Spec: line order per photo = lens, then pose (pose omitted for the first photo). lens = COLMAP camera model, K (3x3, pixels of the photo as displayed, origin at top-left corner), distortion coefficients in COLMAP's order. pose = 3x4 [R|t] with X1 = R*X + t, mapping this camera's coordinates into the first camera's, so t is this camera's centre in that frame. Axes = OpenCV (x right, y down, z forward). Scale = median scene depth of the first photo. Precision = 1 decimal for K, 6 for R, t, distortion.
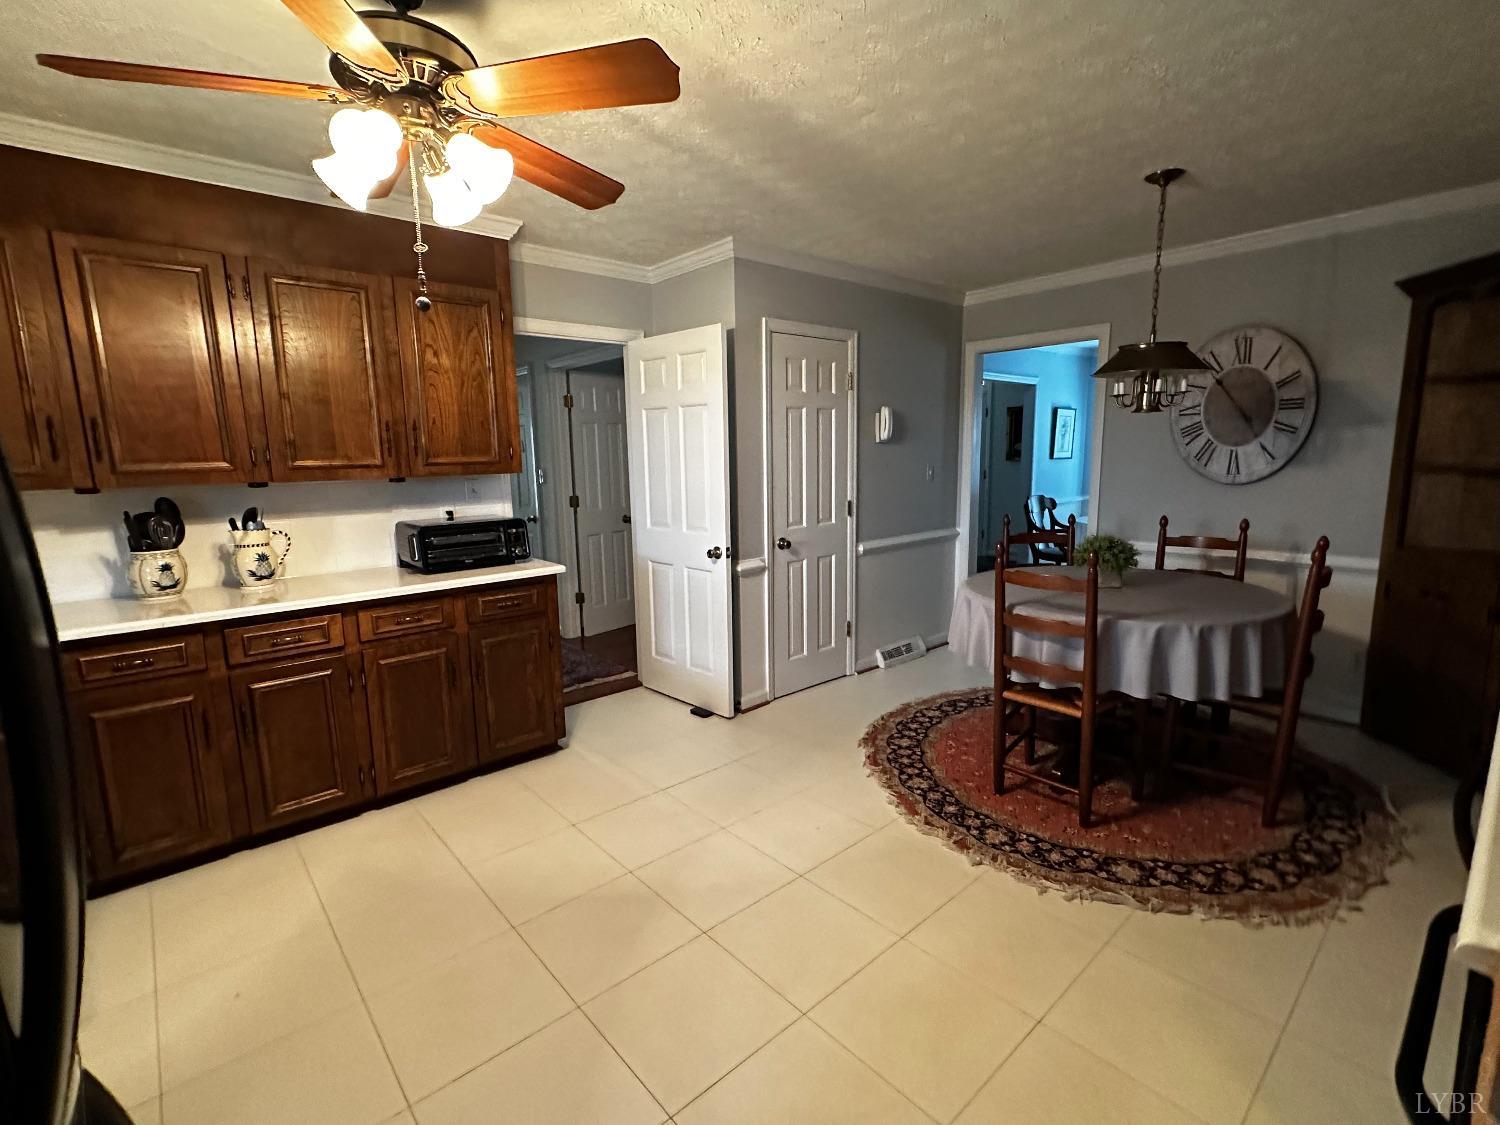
lens RADIAL K [[697.5, 0, 749.9], [0, 697.5, 566.1], [0, 0, 1]] dist [-0.000396, -0.000122]
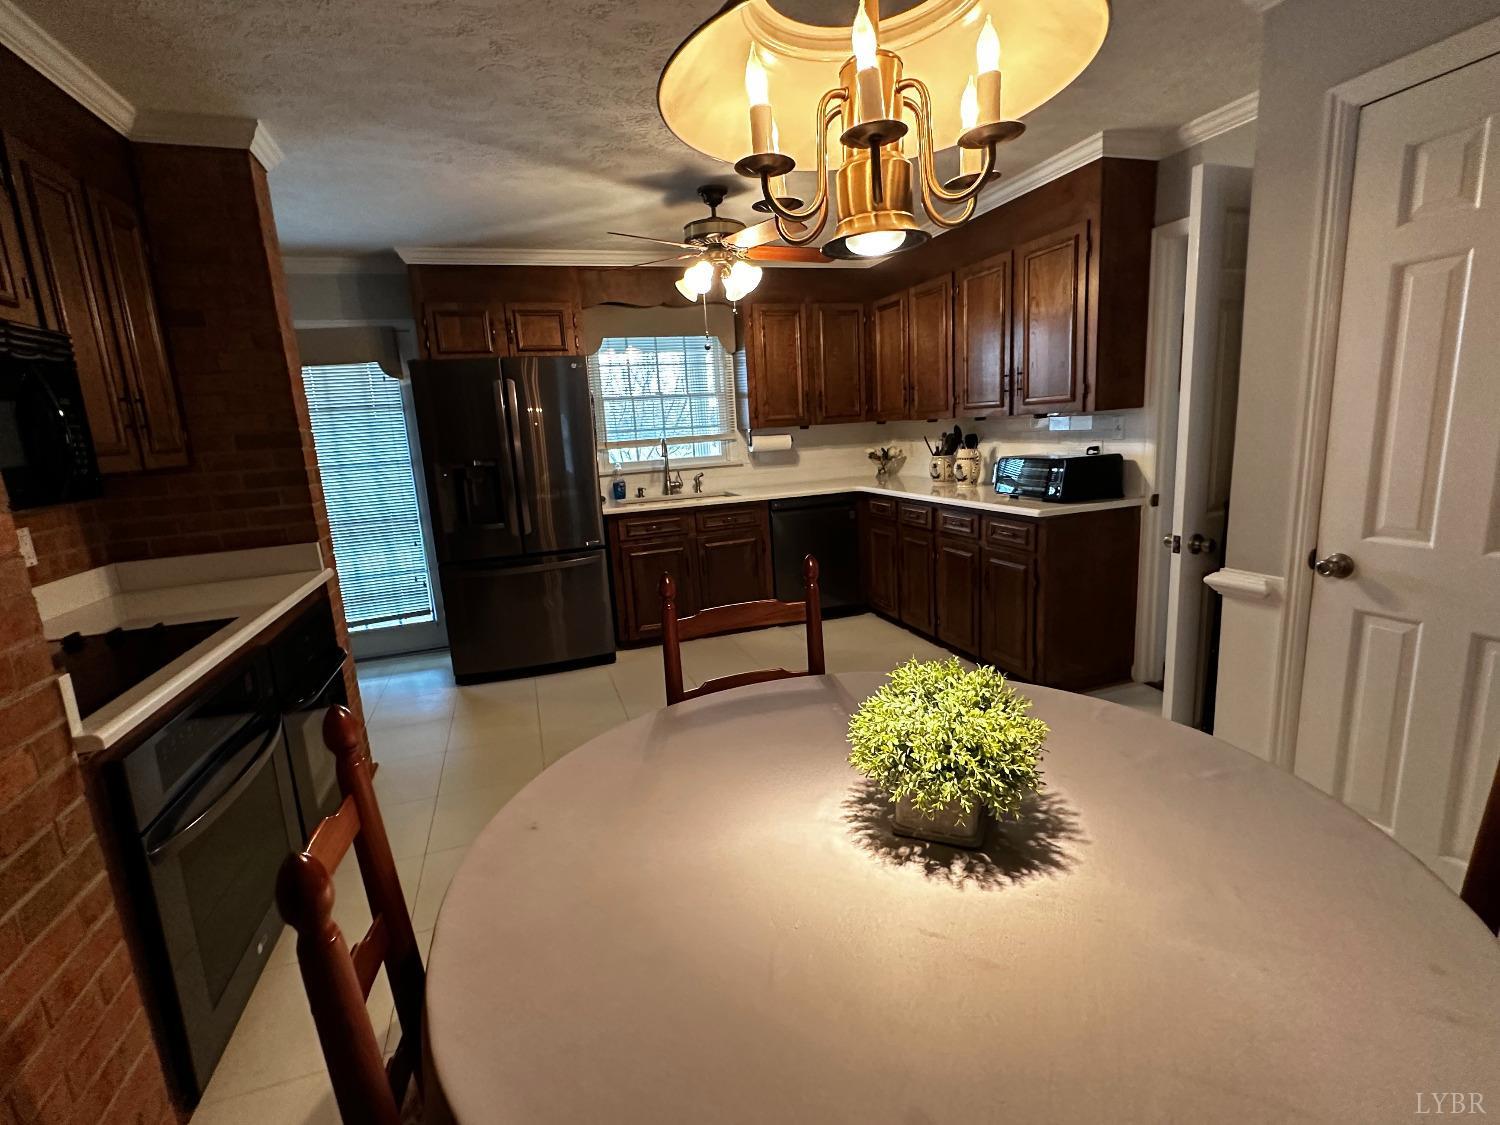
lens RADIAL K [[697.5, 0, 748.9], [0, 697.5, 557.9], [0, 0, 1]] dist [-0.000396, -0.000122]
pose [[-0.389532, 0.212391, -0.896189, 0.650030], [-0.084272, 0.960746, 0.264320, -0.133803], [0.917149, 0.178484, -0.356343, 0.824051]]
